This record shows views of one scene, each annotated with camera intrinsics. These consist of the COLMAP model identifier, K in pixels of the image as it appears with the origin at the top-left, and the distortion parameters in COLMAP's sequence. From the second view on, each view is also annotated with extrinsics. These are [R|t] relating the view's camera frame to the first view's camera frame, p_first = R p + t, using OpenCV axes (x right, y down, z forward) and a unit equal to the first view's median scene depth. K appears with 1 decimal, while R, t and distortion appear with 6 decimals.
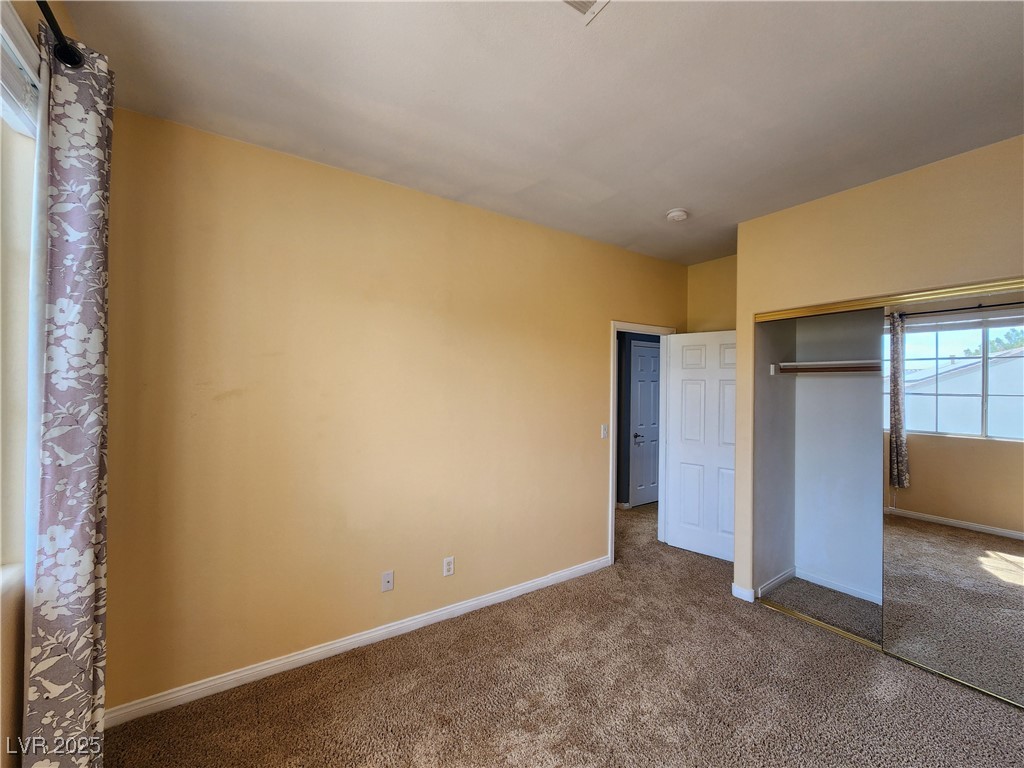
lens RADIAL K [[418.1, 0, 514.2], [0, 418.1, 385.0], [0, 0, 1]] dist [-0.000382, -0.002392]
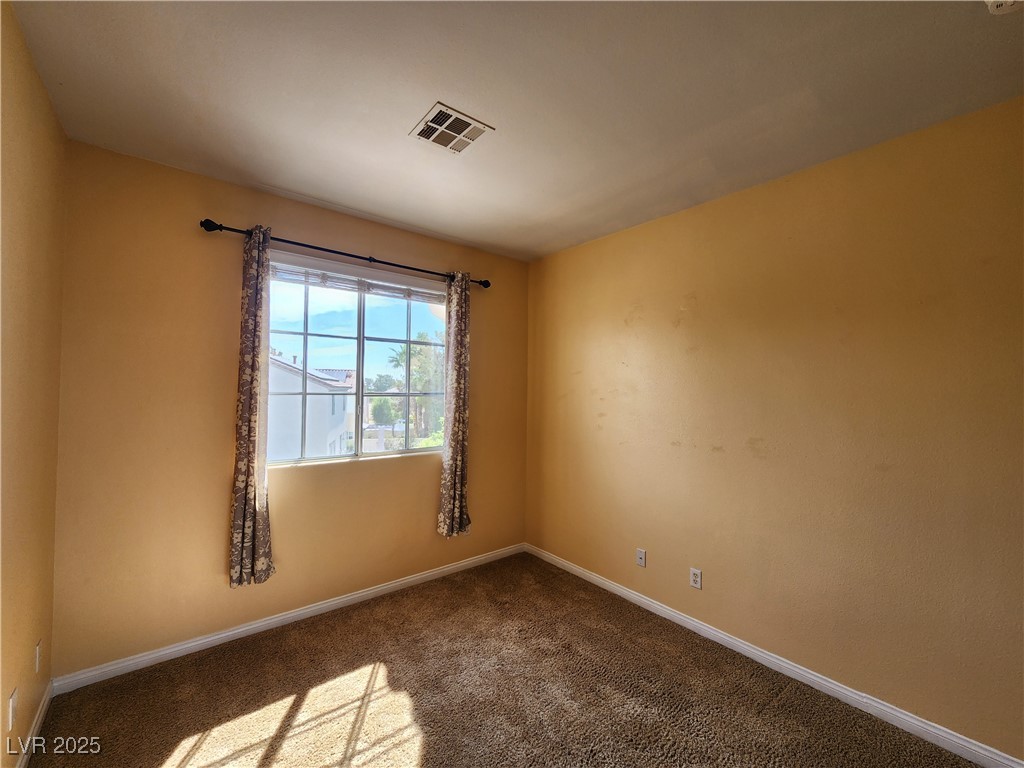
lens RADIAL K [[418.1, 0, 514.2], [0, 418.1, 385.0], [0, 0, 1]] dist [-0.000382, -0.002392]
pose [[0.085985, -0.026212, -0.995952, 1.873477], [-0.008126, 0.999602, -0.027010, 0.036659], [0.996263, 0.010416, 0.085738, 1.173663]]
